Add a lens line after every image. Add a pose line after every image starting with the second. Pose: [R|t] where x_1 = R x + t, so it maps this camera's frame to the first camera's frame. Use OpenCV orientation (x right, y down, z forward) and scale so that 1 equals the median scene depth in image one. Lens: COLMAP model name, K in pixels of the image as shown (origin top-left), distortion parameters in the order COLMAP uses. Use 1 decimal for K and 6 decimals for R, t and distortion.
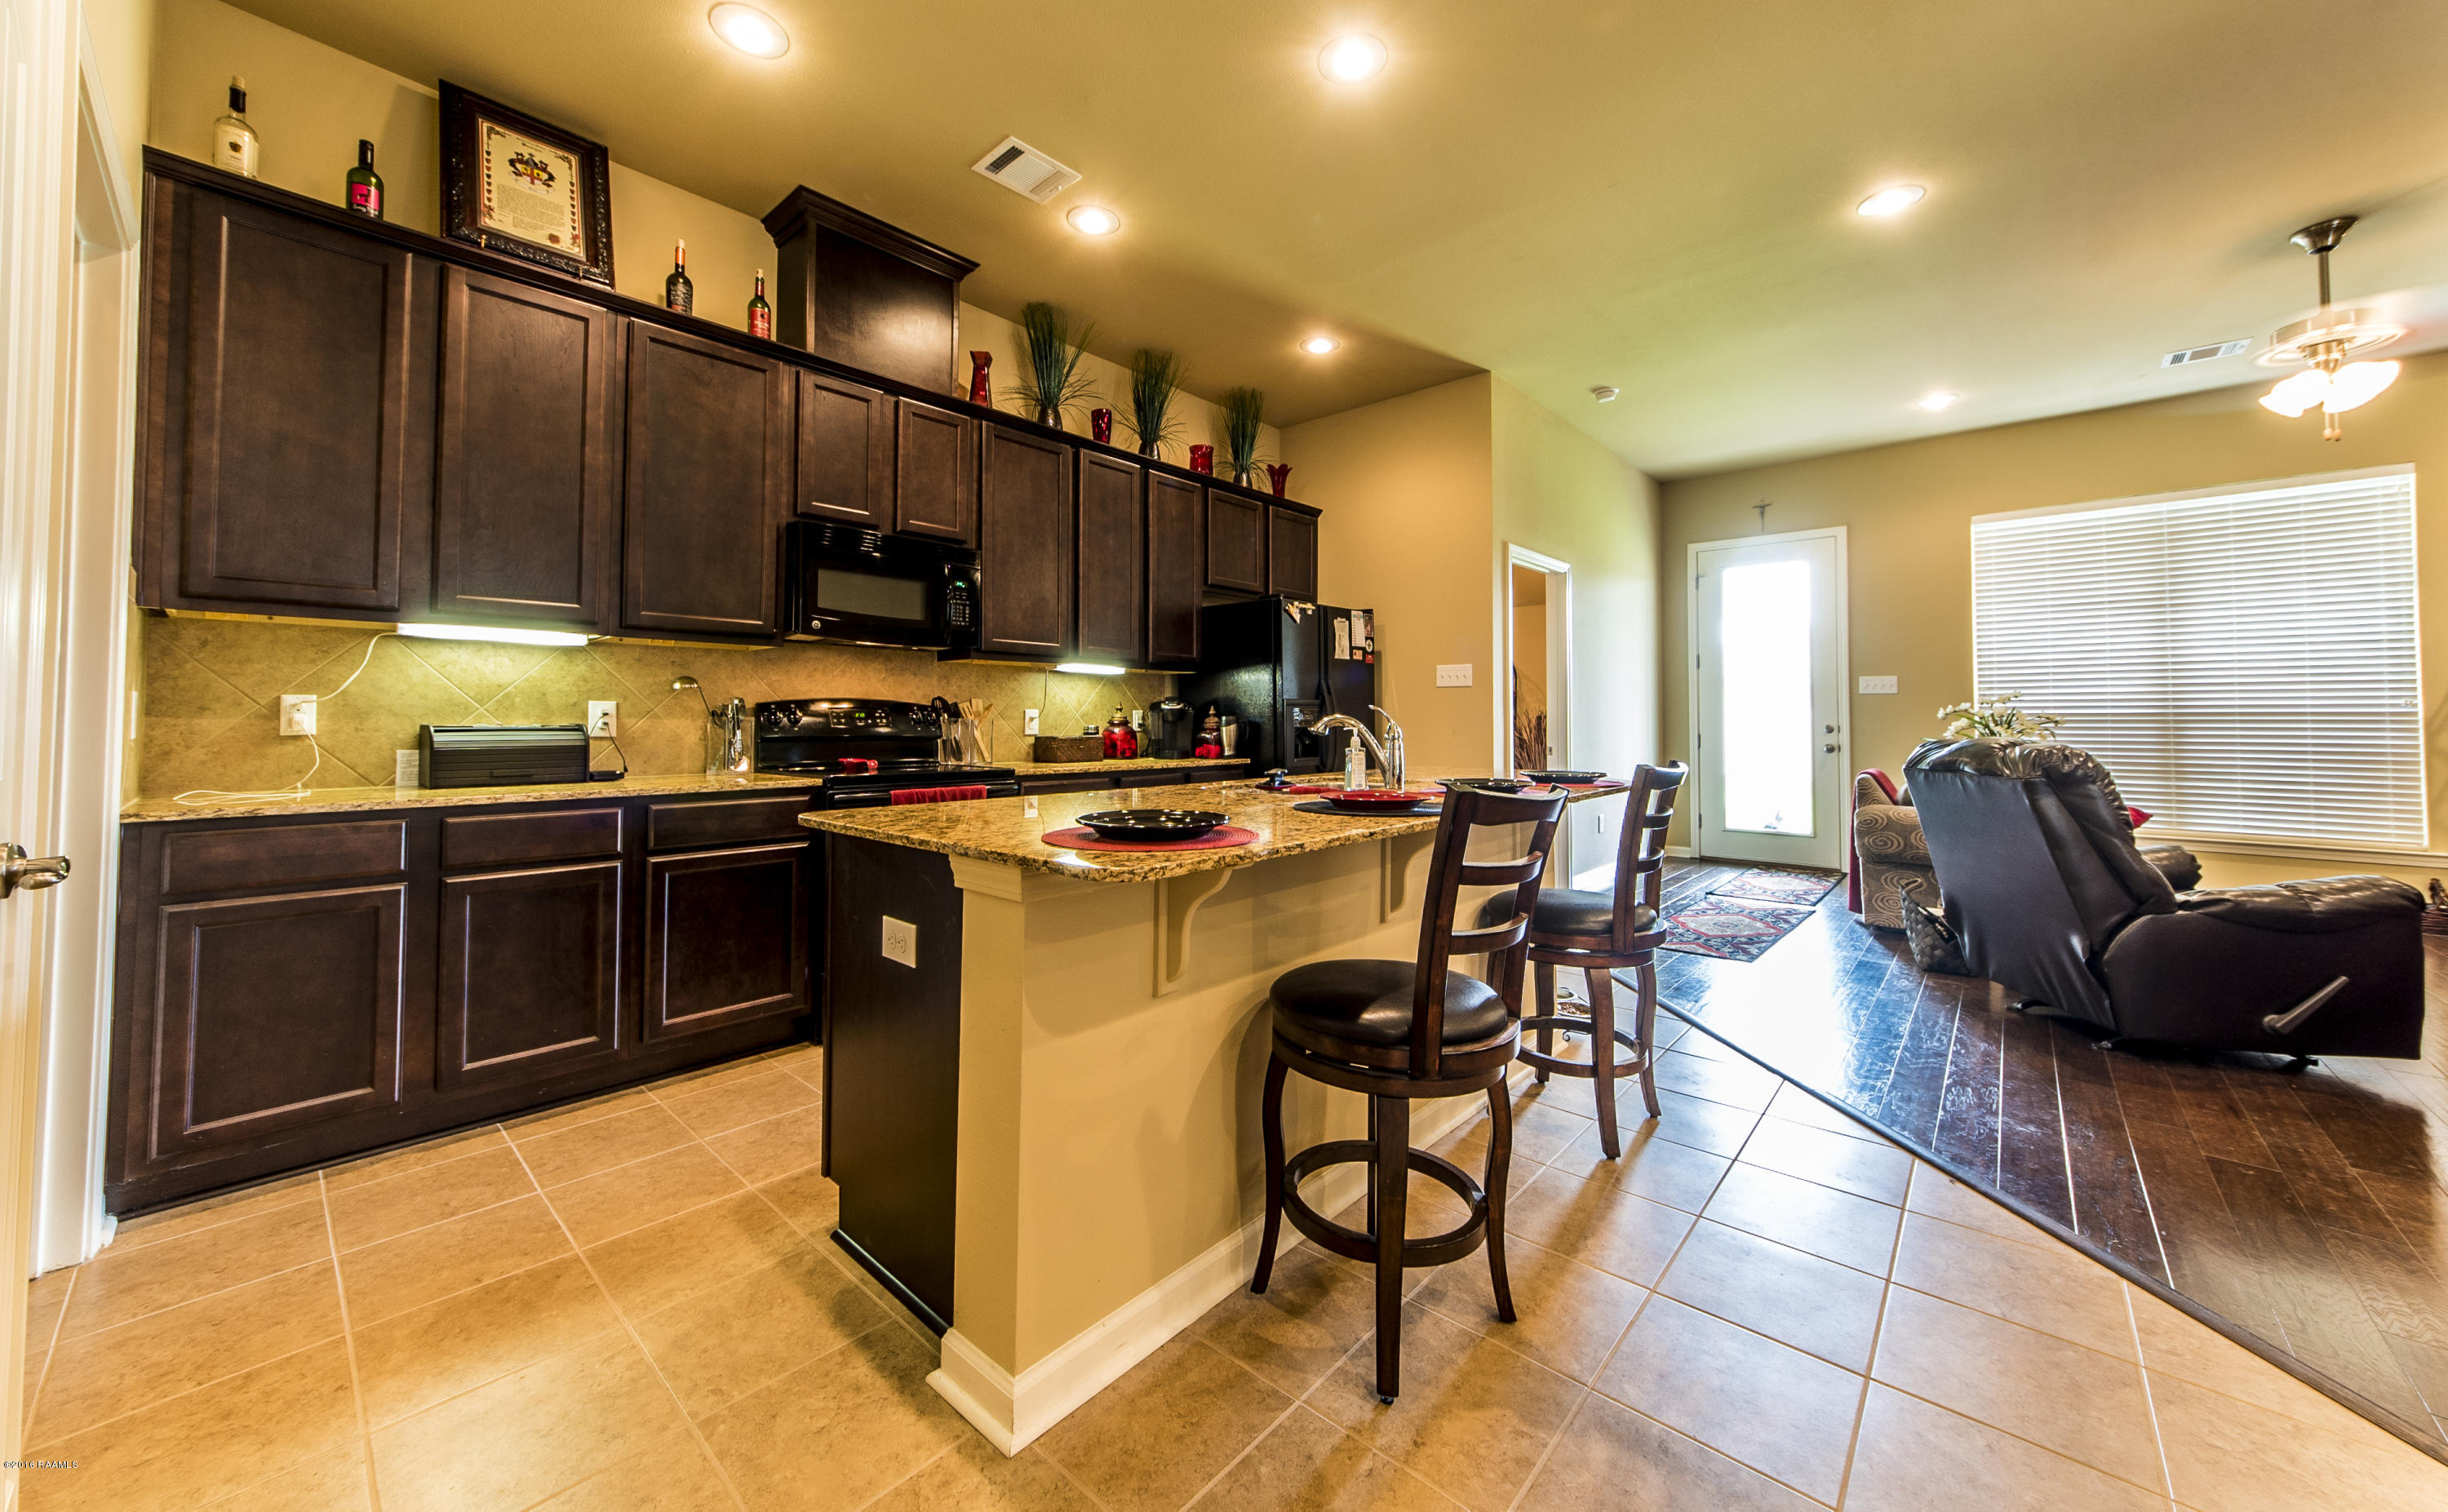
lens RADIAL K [[873.7, 0, 1222.8], [0, 873.7, 701.1], [0, 0, 1]] dist [-0.000723, 0.000203]
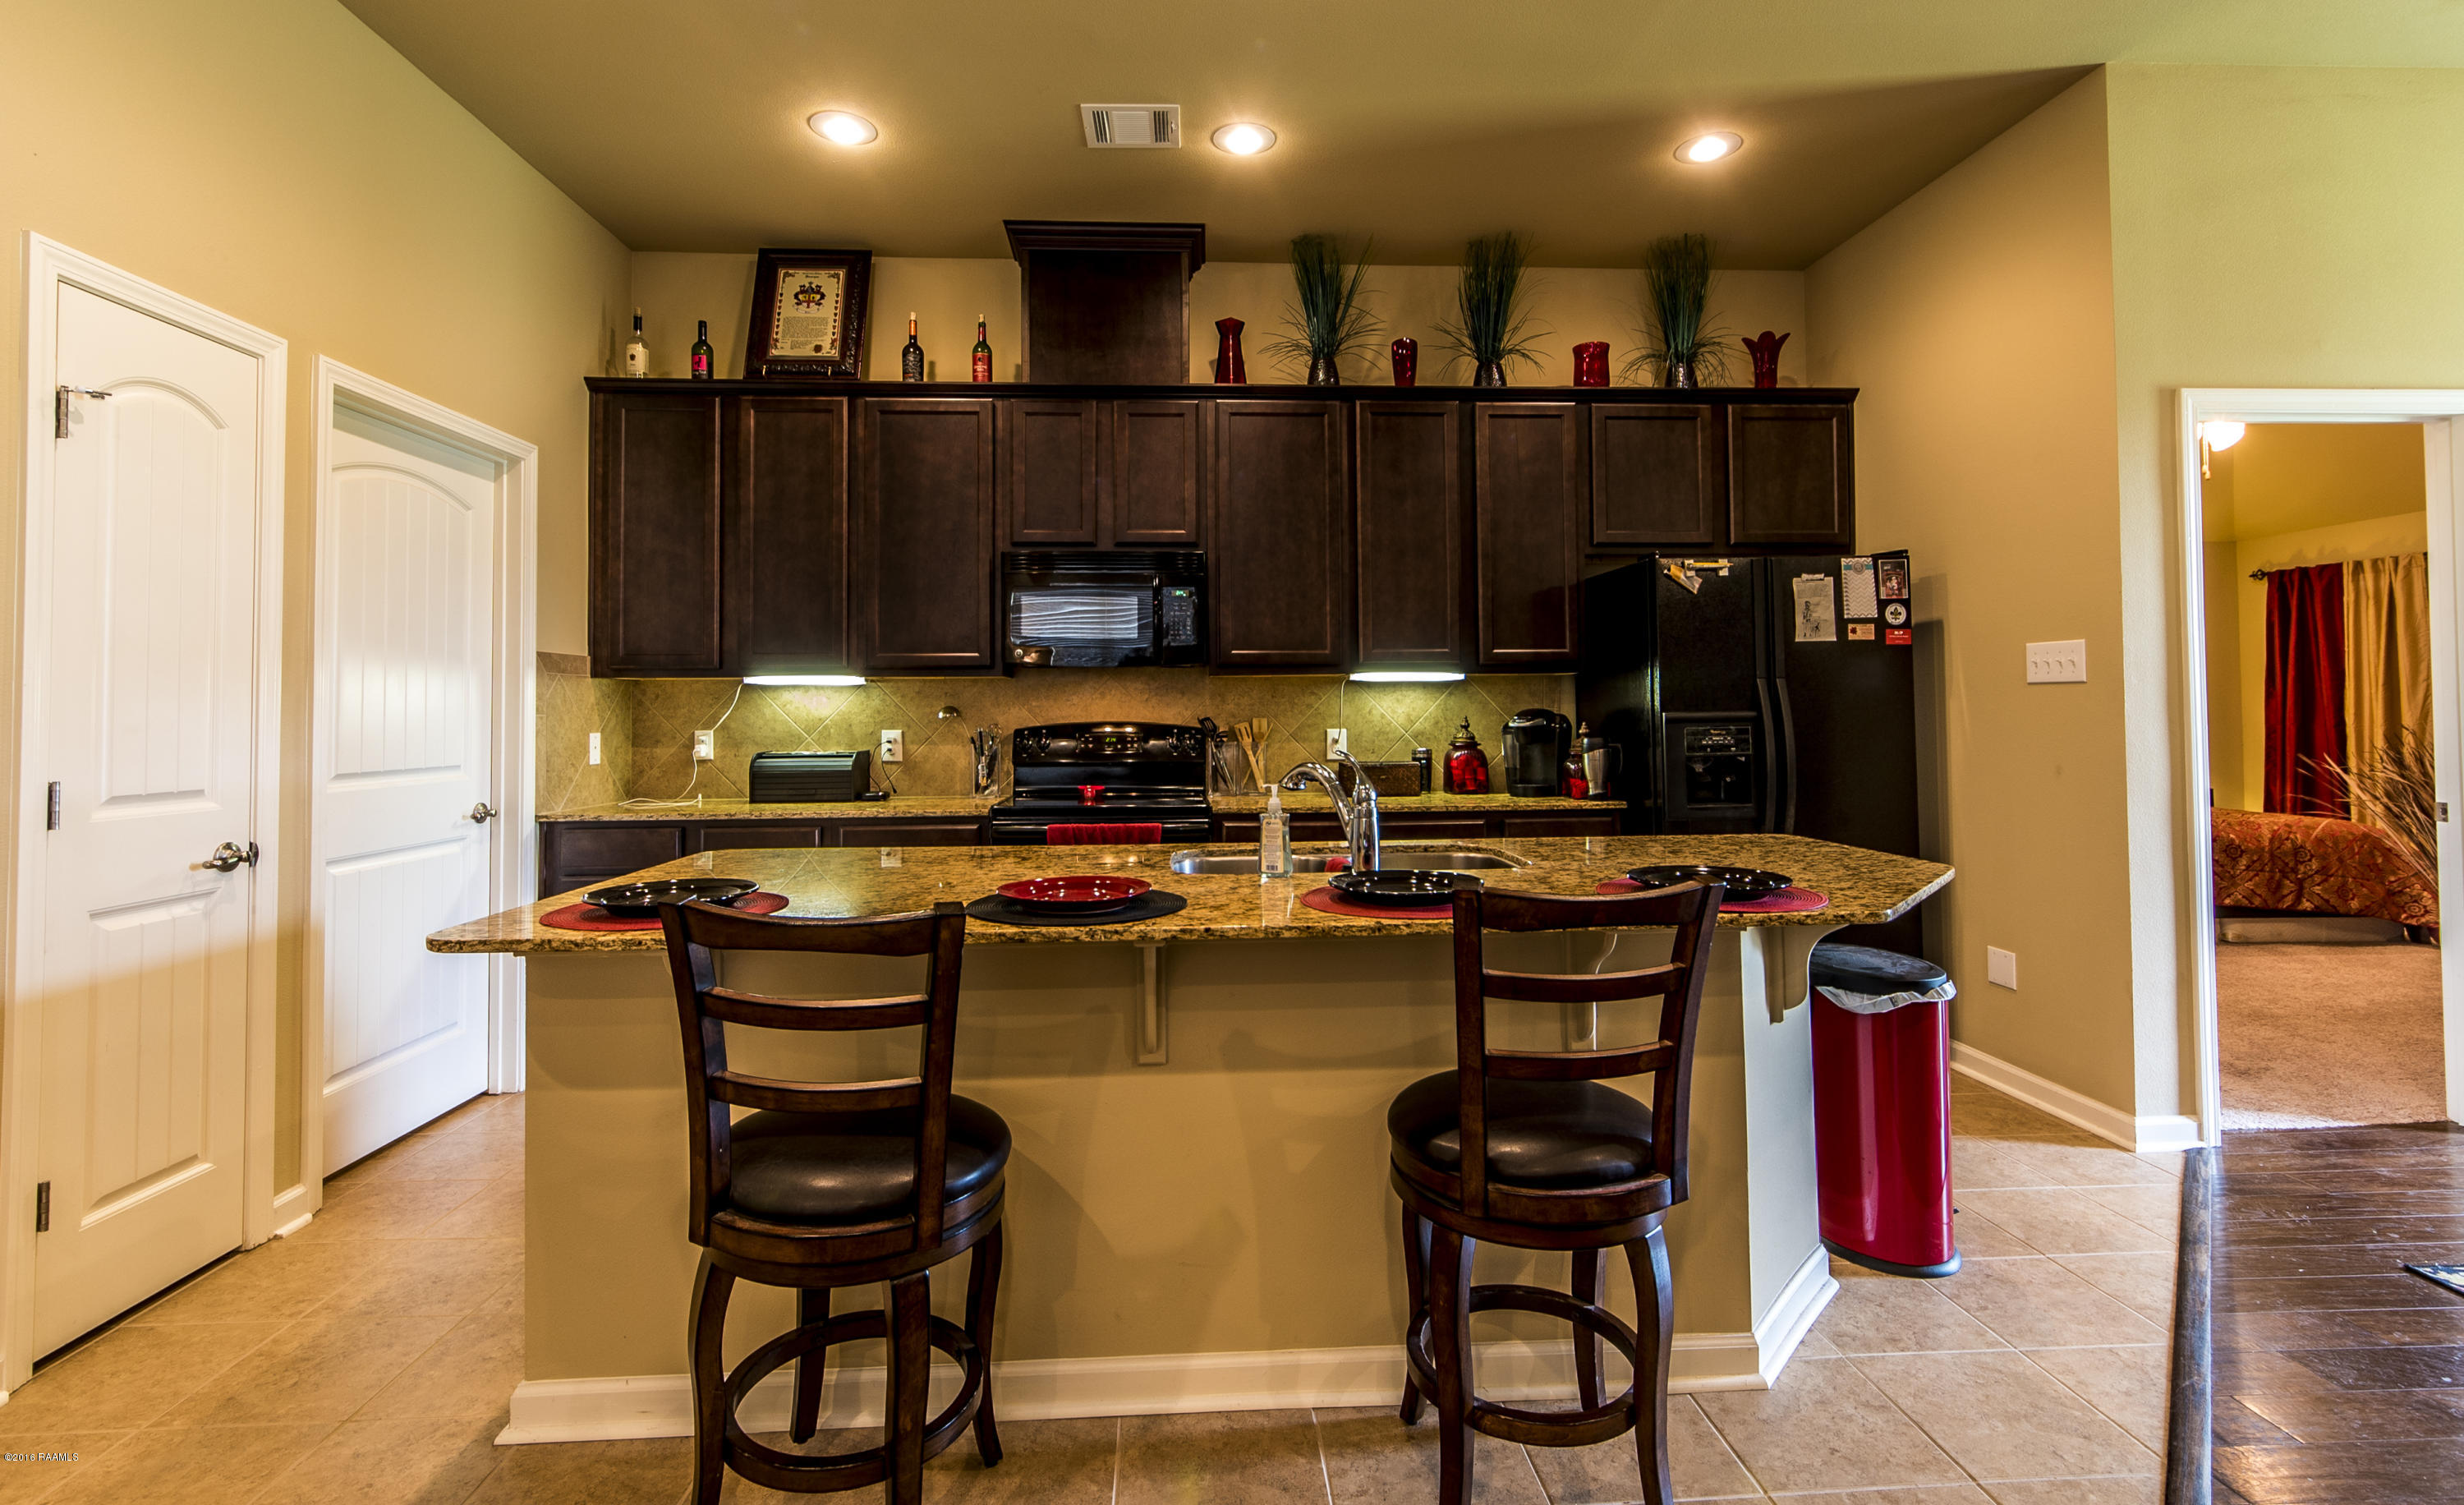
lens RADIAL K [[1100.3, 0, 1239.8], [0, 1100.3, 695.4], [0, 0, 1]] dist [0.000998, -0.000477]
pose [[0.711095, -0.019032, -0.702838, 0.420287], [0.024180, 0.999704, -0.002606, -0.020442], [0.702680, -0.015142, 0.711345, 0.193455]]
